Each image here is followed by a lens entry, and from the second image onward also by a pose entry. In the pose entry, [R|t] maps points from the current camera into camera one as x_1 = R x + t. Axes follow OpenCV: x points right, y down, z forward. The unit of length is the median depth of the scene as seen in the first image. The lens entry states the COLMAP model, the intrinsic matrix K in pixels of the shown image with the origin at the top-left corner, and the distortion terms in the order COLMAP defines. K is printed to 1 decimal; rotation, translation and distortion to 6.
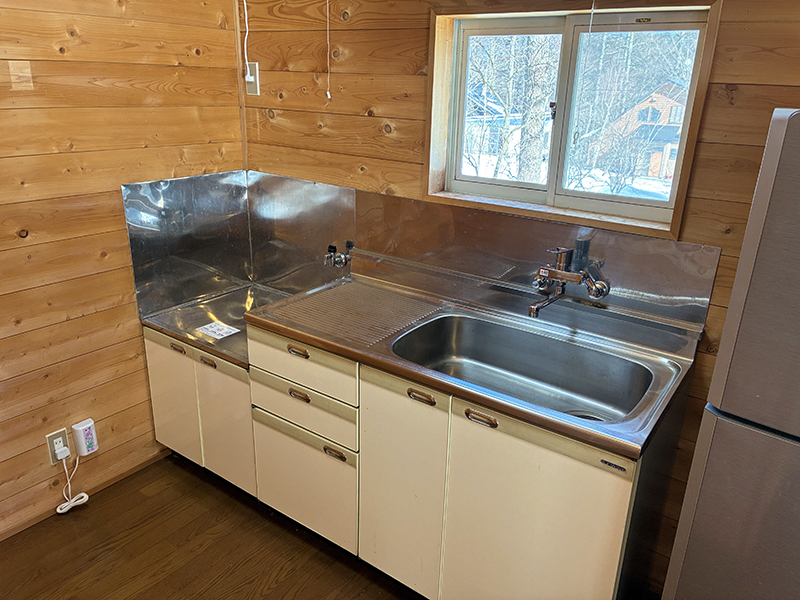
lens RADIAL K [[615.9, 0, 400.0], [0, 615.9, 300.0], [0, 0, 1]] dist [0.049820, -0.006858]
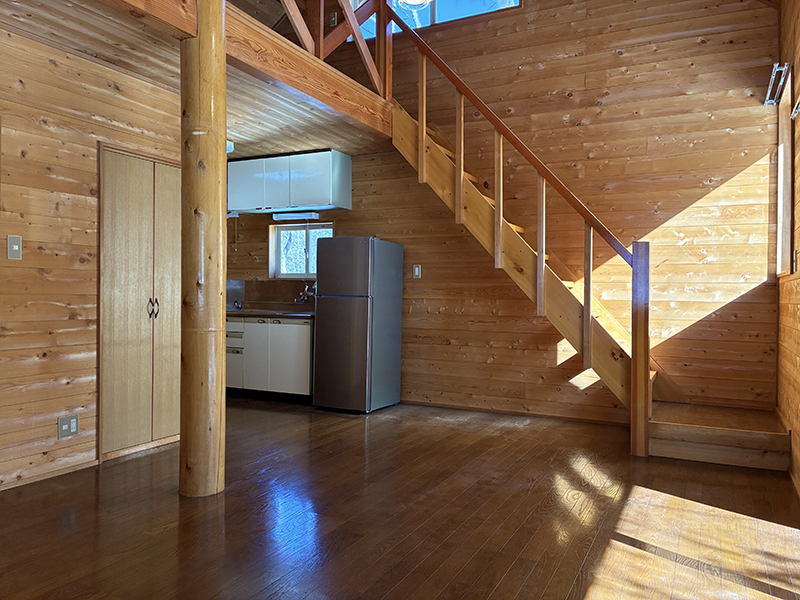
lens RADIAL K [[615.9, 0, 400.0], [0, 615.9, 300.0], [0, 0, 1]] dist [0.049820, -0.006858]
pose [[0.987148, -0.015942, 0.159012, 0.207566], [0.068612, 0.940917, -0.331614, 1.033471], [-0.144331, 0.338262, 0.929918, -1.983392]]
